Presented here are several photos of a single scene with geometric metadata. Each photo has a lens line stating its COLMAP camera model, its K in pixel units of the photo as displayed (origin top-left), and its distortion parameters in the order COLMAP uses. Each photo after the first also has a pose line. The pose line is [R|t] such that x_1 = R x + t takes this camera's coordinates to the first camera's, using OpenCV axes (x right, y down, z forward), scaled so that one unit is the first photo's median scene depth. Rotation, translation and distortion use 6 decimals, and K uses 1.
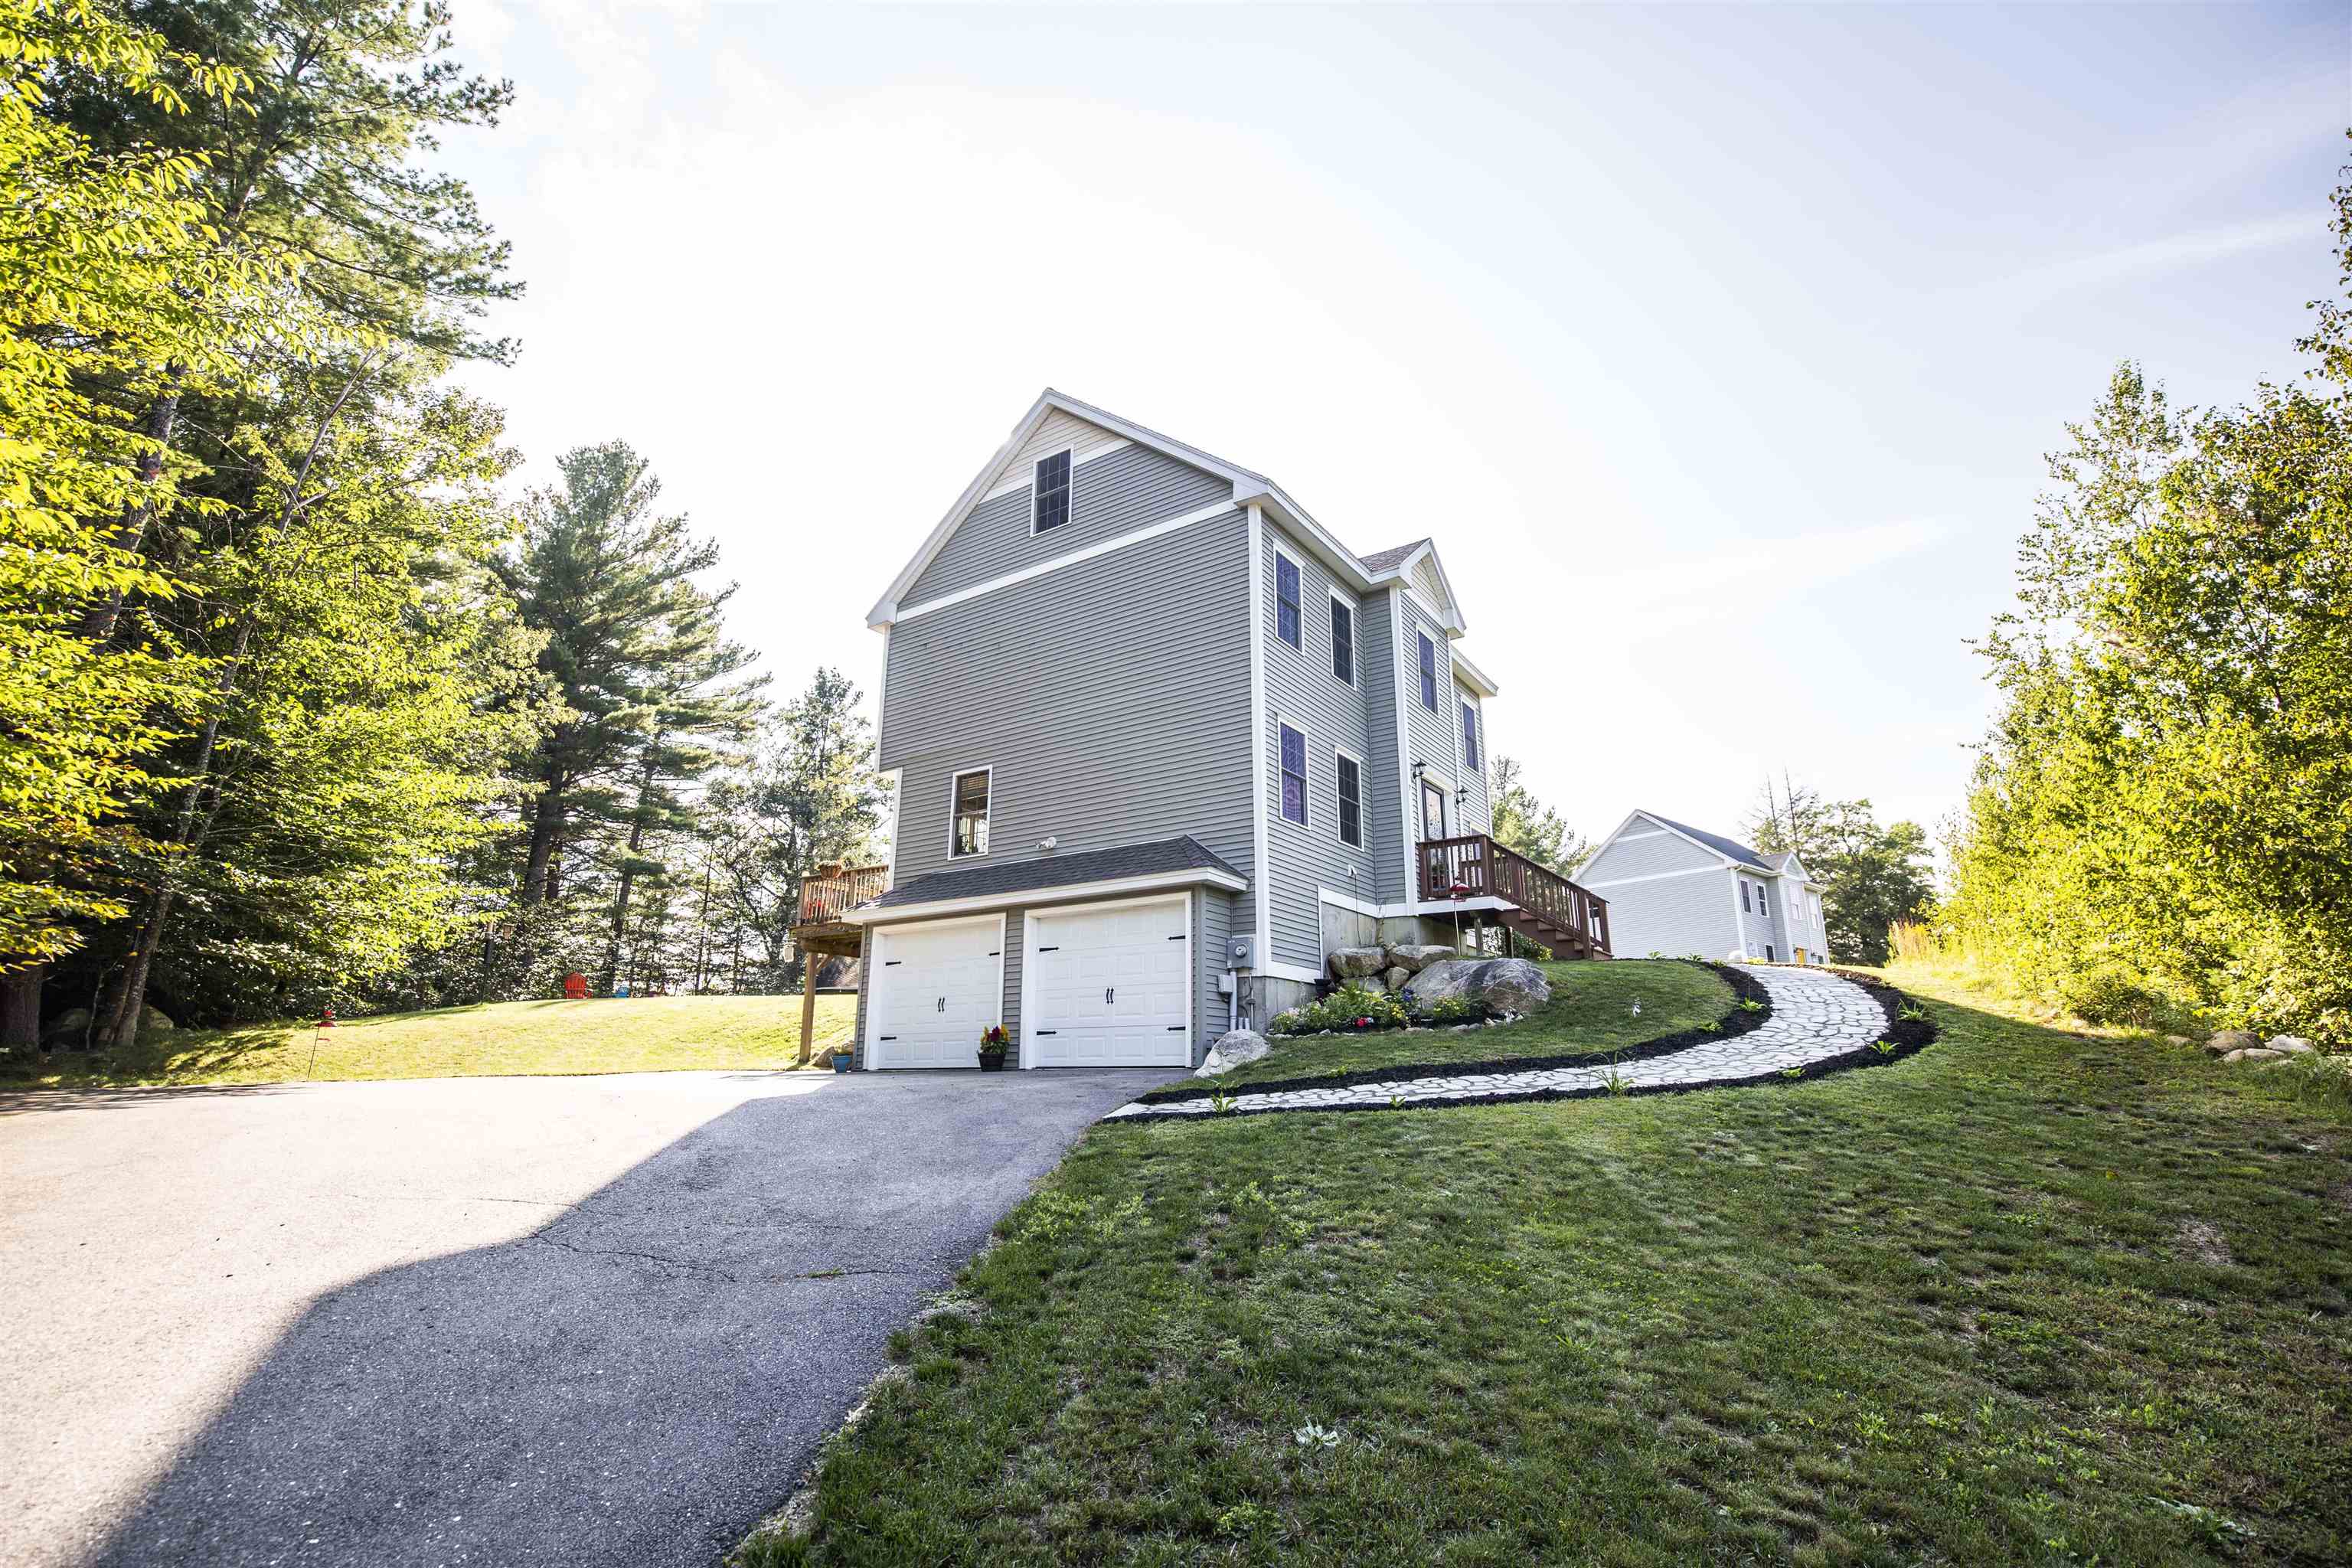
lens RADIAL K [[1069.1, 0, 1176.0], [0, 1069.1, 784.0], [0, 0, 1]] dist [-0.016394, 0.000051]
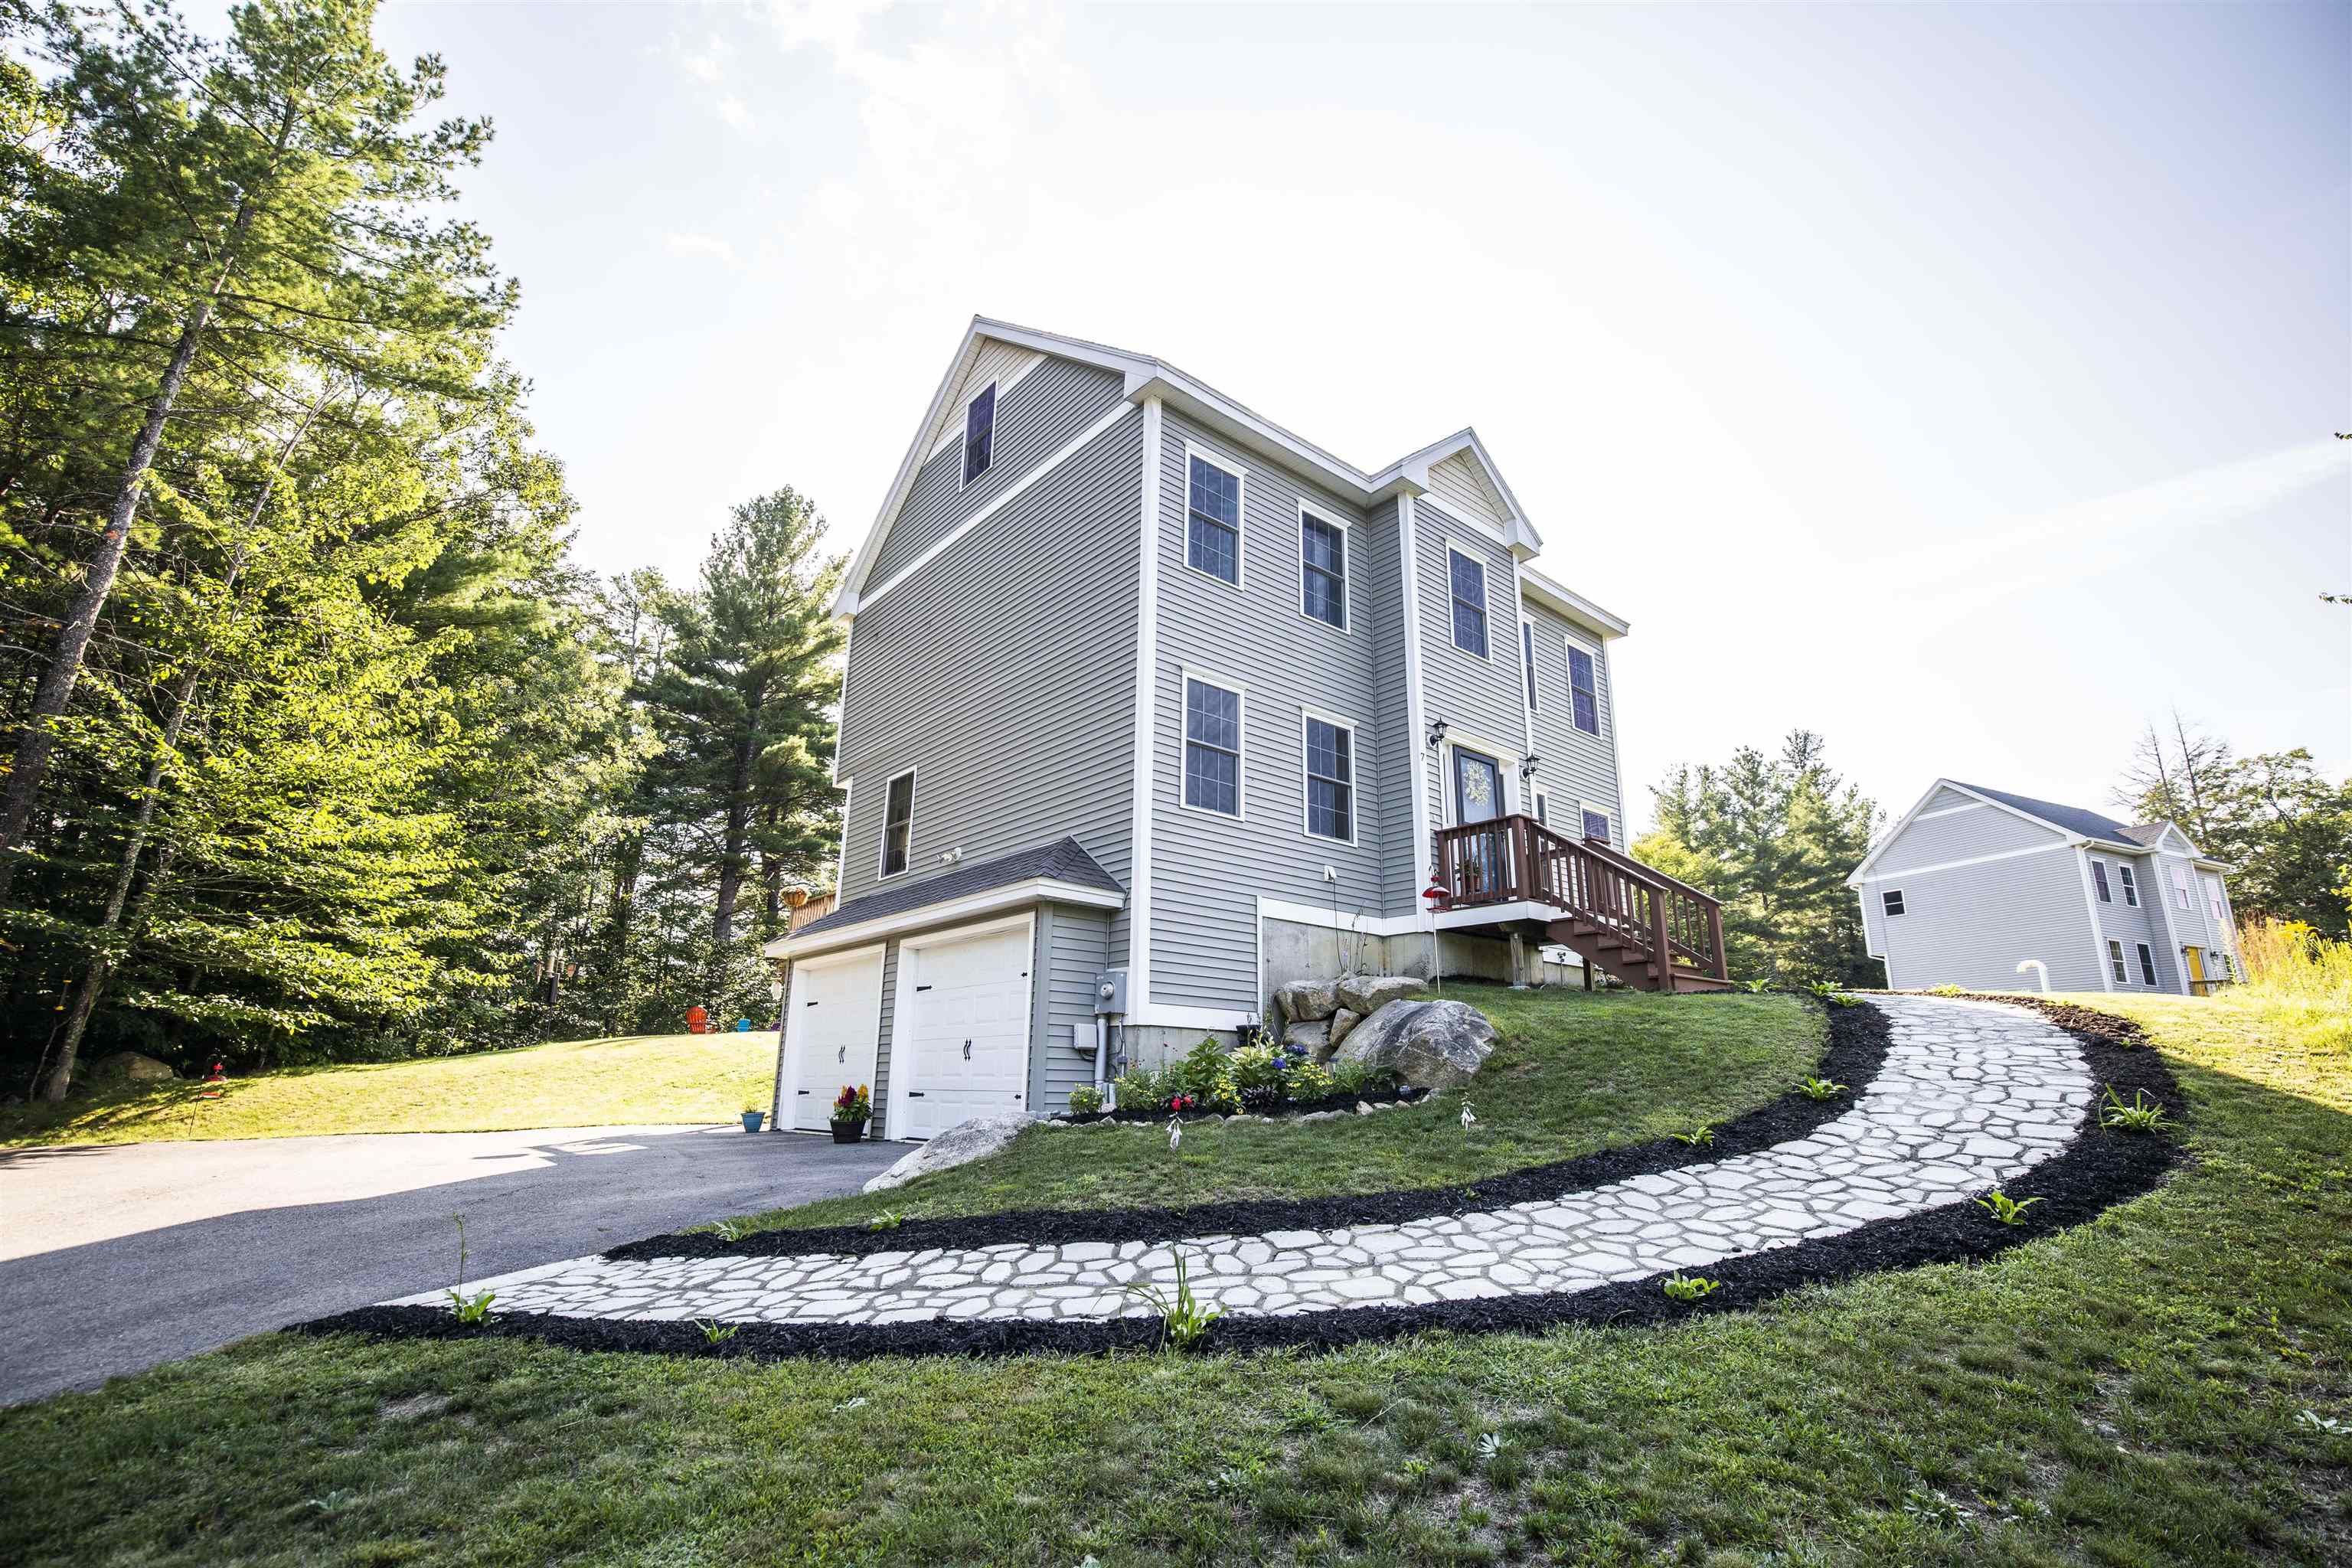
lens RADIAL K [[1069.1, 0, 1176.0], [0, 1069.1, 784.0], [0, 0, 1]] dist [-0.016394, 0.000051]
pose [[0.965272, -0.062802, -0.253586, 0.246066], [0.059970, 0.998021, -0.018891, 0.026303], [0.254271, 0.003027, 0.967128, 0.250576]]
